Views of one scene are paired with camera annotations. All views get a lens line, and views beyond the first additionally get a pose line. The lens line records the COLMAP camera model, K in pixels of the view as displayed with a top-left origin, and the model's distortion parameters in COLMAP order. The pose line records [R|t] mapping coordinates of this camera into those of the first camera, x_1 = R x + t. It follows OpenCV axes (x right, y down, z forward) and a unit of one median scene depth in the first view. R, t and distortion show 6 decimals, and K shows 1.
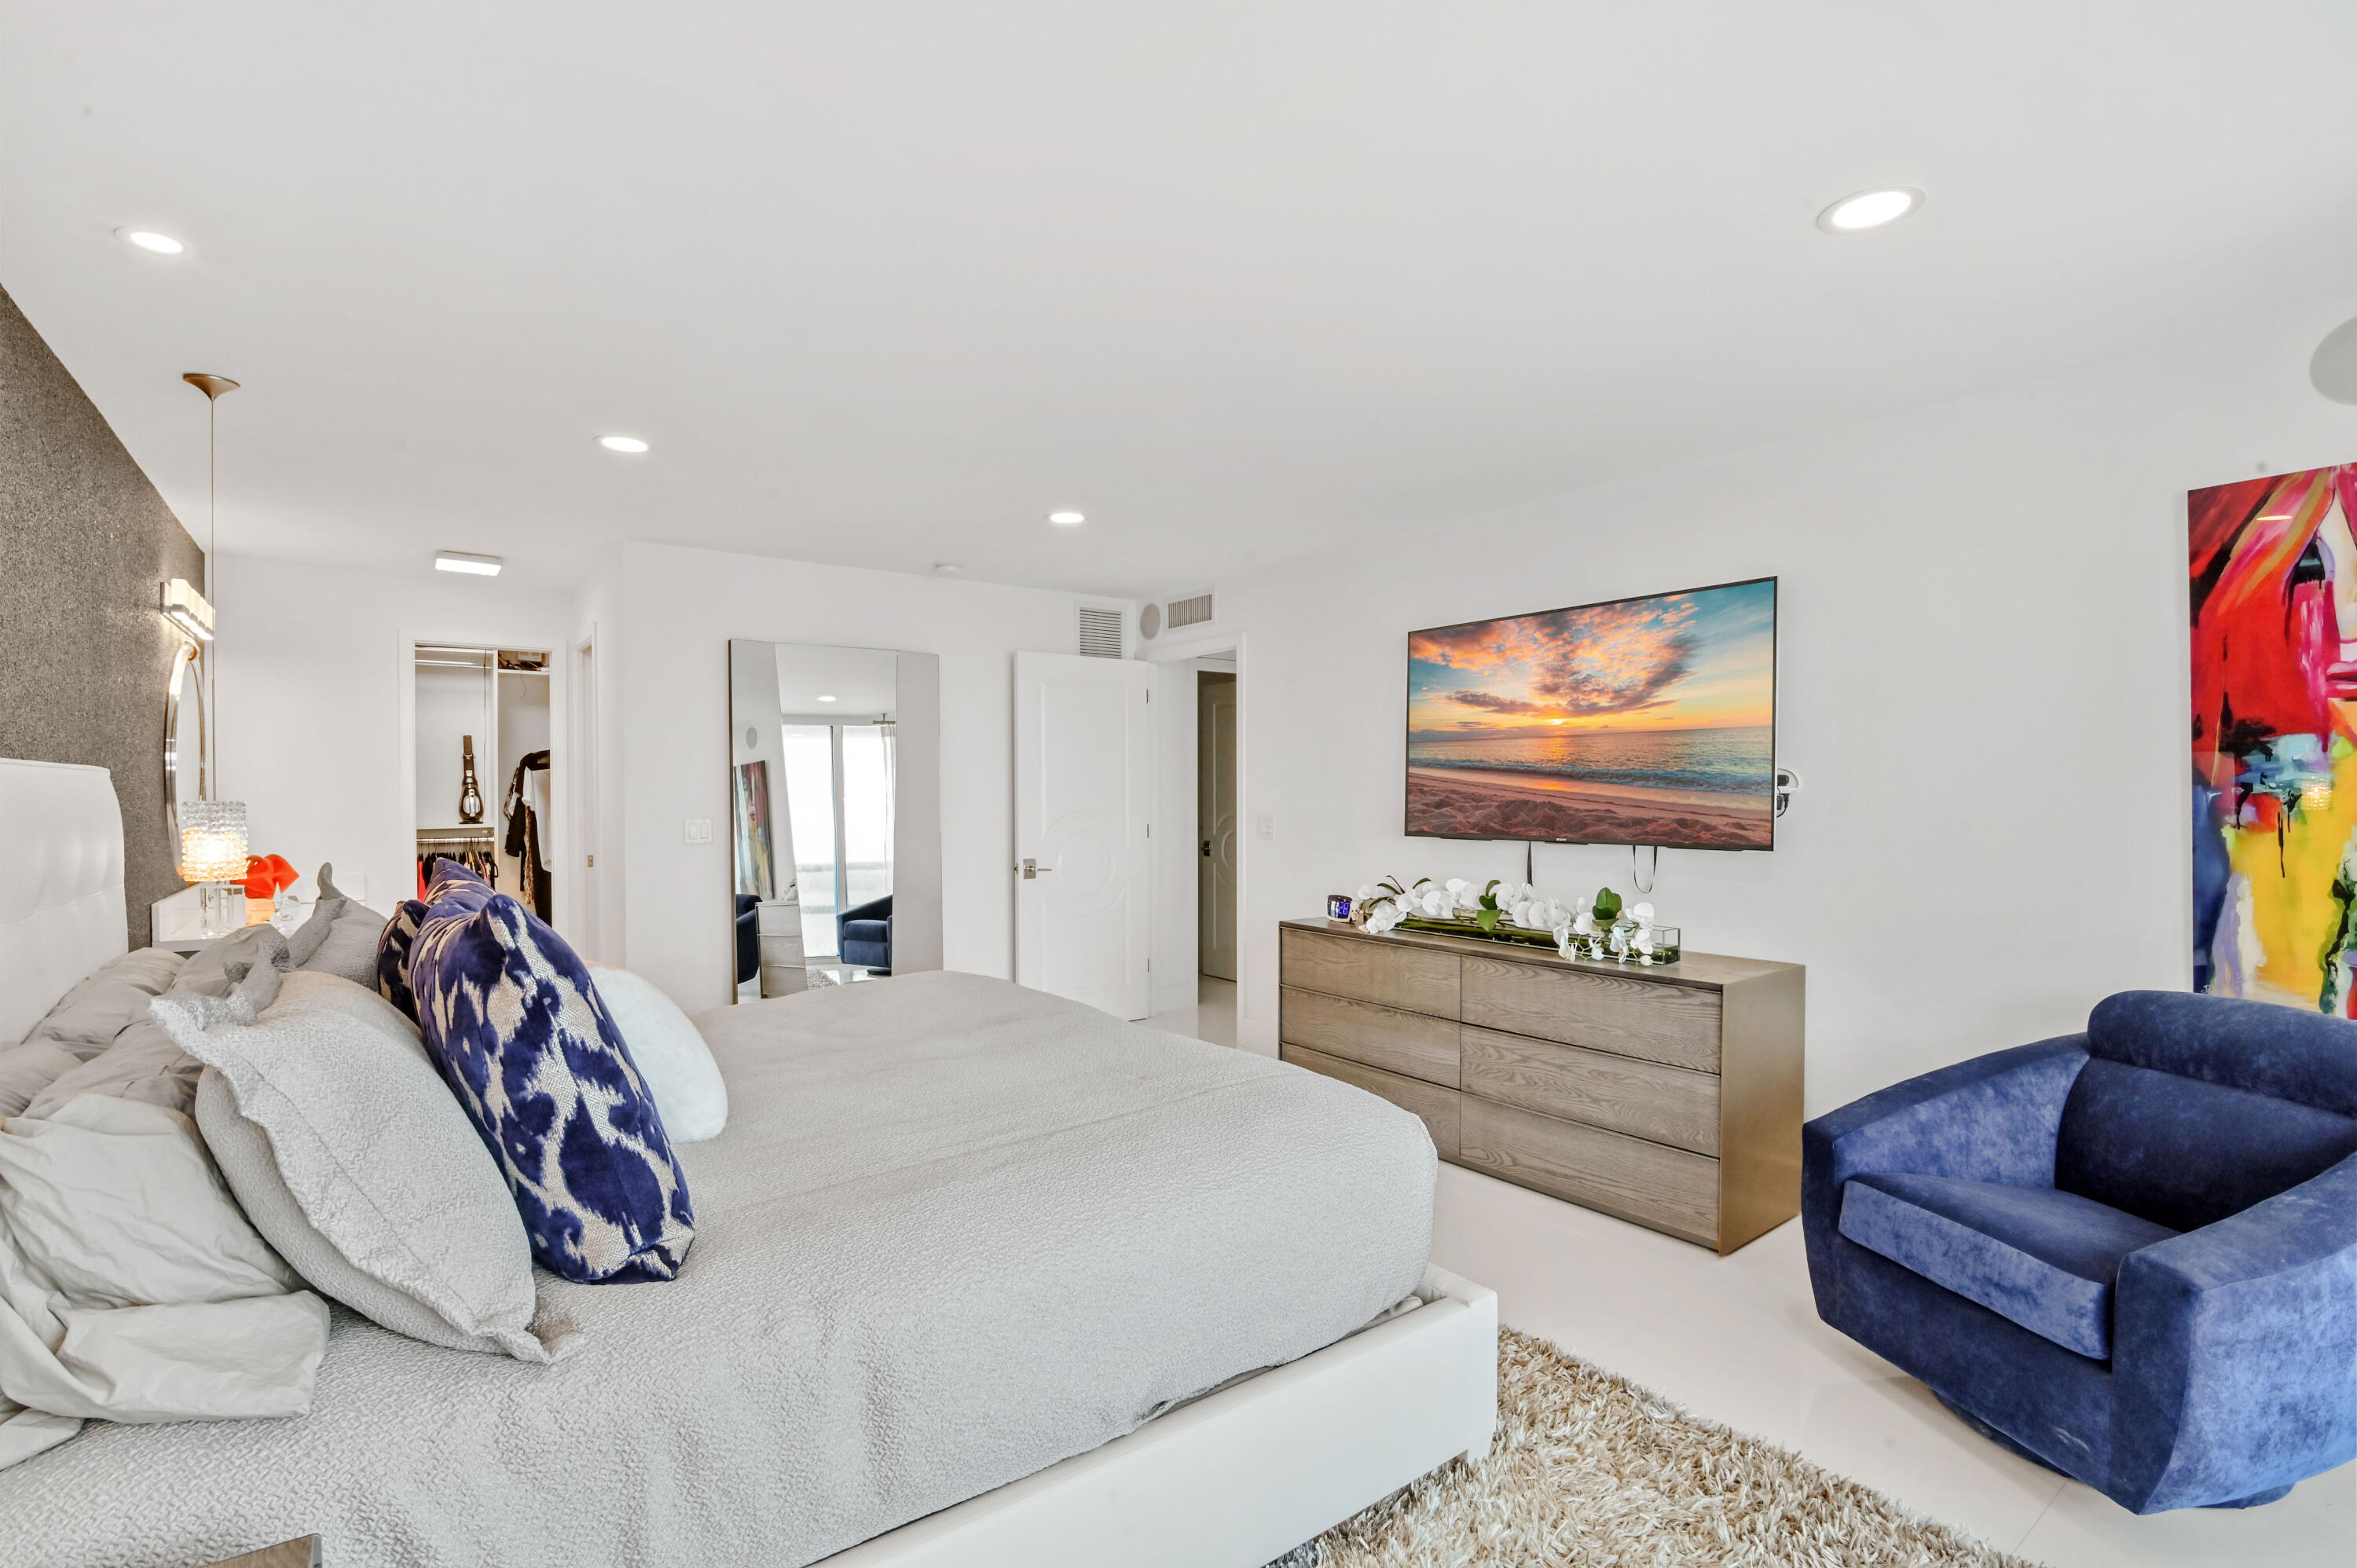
lens RADIAL K [[1105.2, 0, 1178.5], [0, 1105.2, 784.0], [0, 0, 1]] dist [-0.004712, -0.001162]
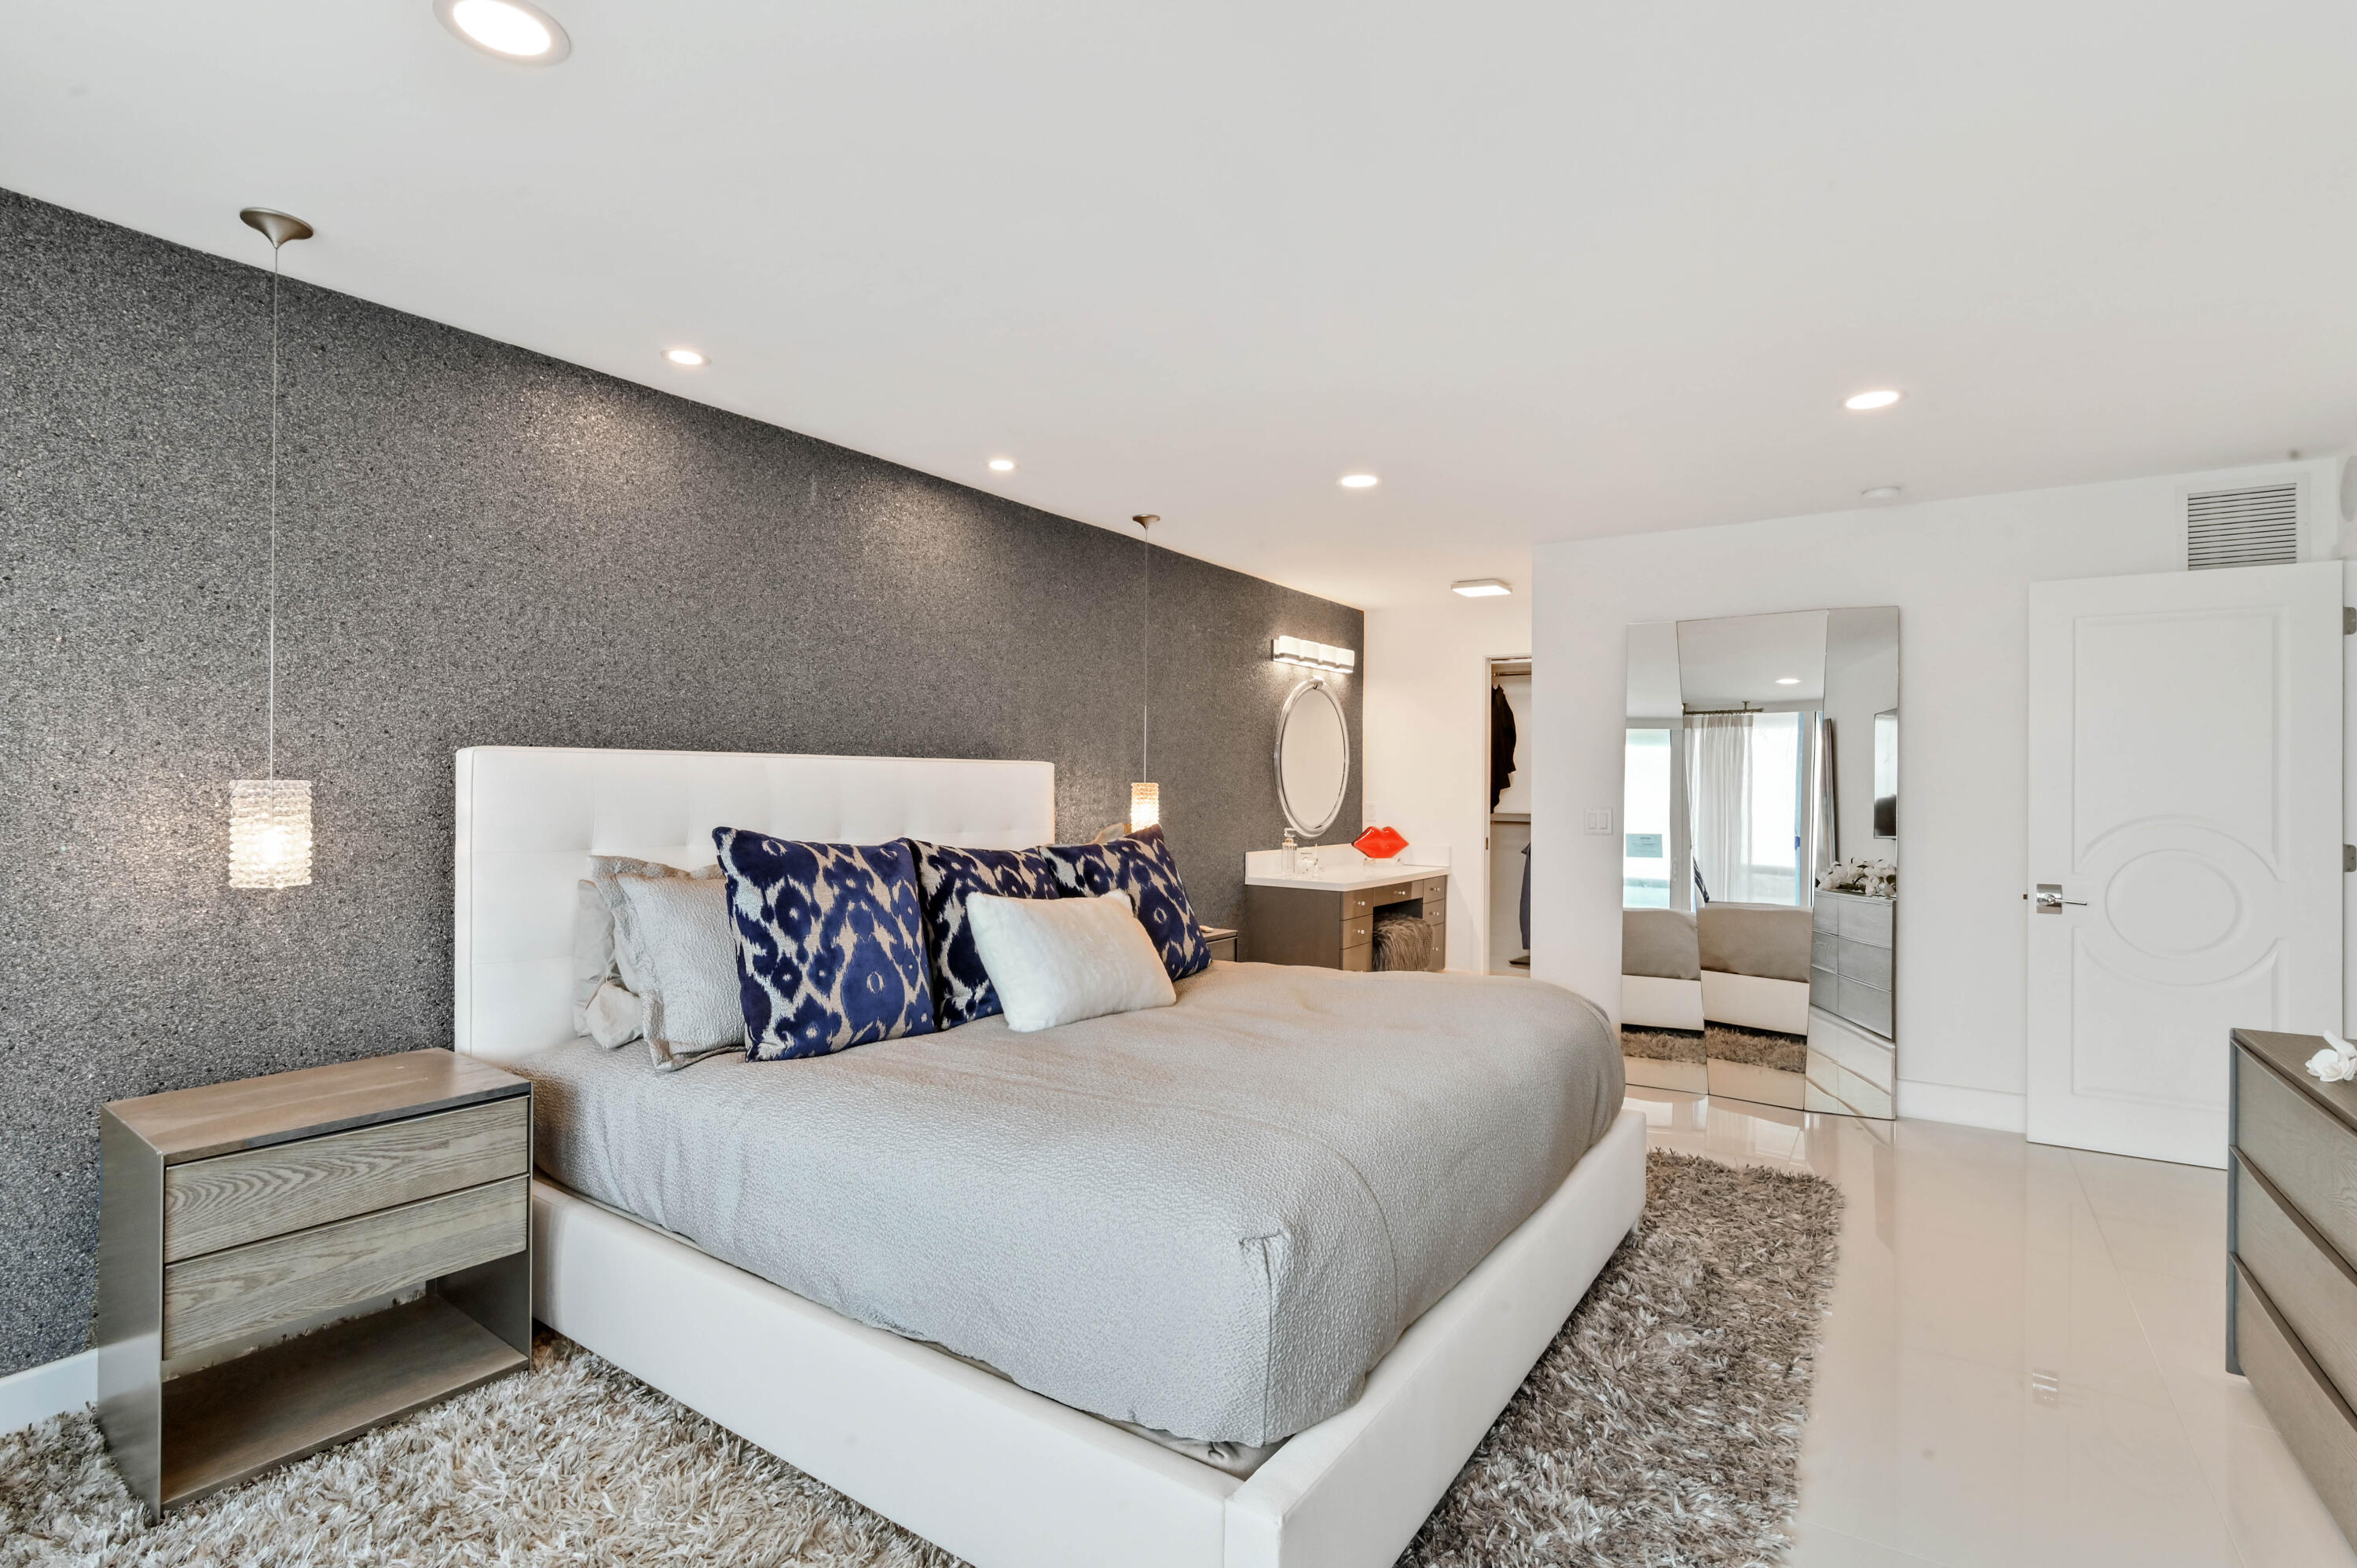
lens RADIAL K [[1105.2, 0, 1178.5], [0, 1105.2, 784.0], [0, 0, 1]] dist [-0.004712, -0.001162]
pose [[0.341436, 0.006650, -0.939881, 0.271378], [-0.005153, 0.999973, 0.005203, 0.004165], [0.939891, 0.003067, 0.341461, 0.217014]]
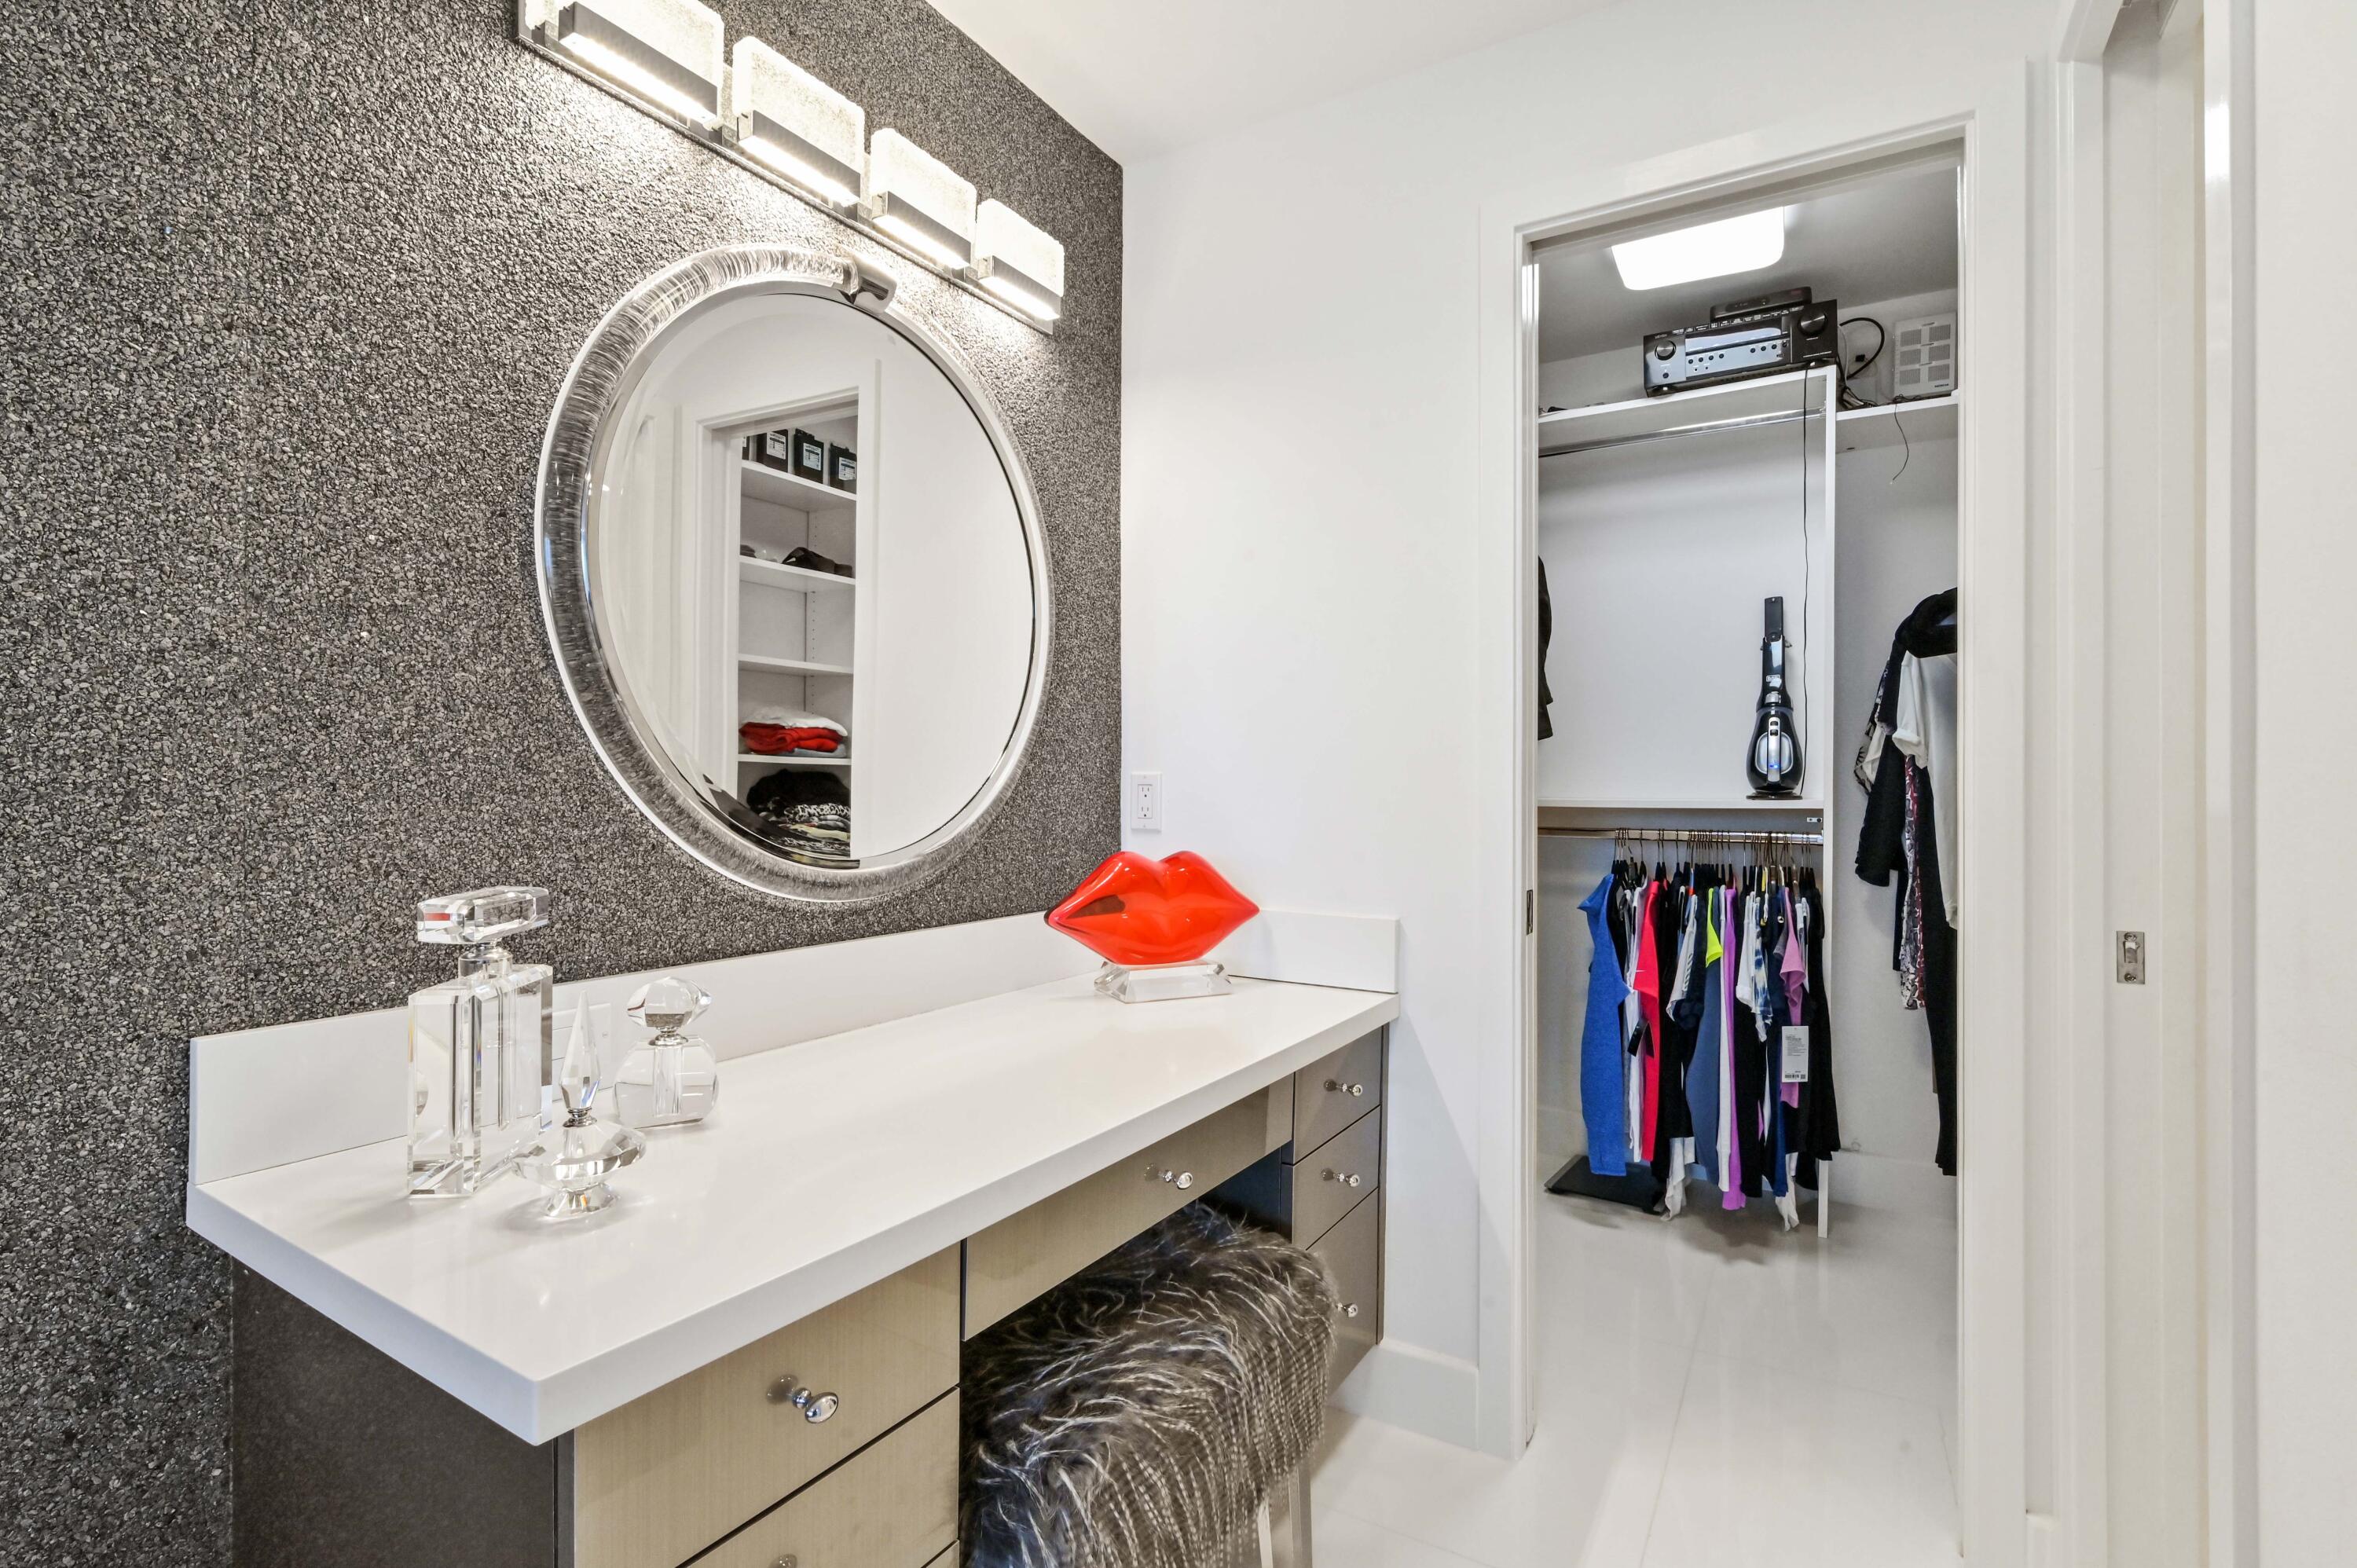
lens RADIAL K [[1105.2, 0, 1178.5], [0, 1105.2, 784.0], [0, 0, 1]] dist [-0.004712, -0.001162]
pose [[0.396536, 0.005340, -0.918004, -0.344030], [0.000443, 0.999982, 0.006008, 0.027698], [0.918019, -0.002789, 0.396527, 0.623942]]
